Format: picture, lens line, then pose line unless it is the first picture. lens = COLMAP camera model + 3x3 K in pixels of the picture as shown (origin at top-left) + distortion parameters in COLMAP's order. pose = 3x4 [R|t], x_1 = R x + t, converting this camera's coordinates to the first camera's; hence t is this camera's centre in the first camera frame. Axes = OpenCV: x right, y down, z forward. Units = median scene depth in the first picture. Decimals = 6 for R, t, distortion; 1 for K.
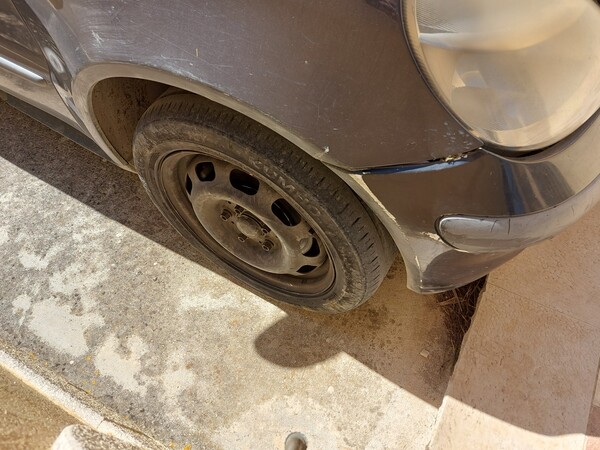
lens RADIAL K [[442.8, 0, 301.6], [0, 442.8, 222.9], [0, 0, 1]] dist [0.071716, -0.041850]
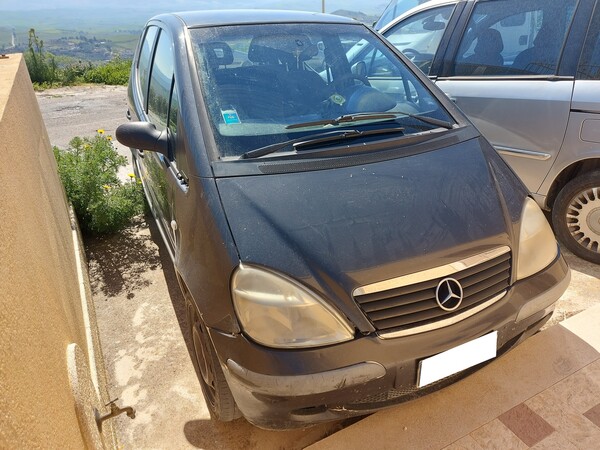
lens RADIAL K [[442.8, 0, 298.9], [0, 442.8, 225.0], [0, 0, 1]] dist [0.071716, -0.041850]
pose [[0.824497, 0.264452, -0.500270, 0.922269], [-0.467881, 0.815837, -0.339850, 0.022887], [0.318265, 0.514272, 0.796387, -0.670497]]
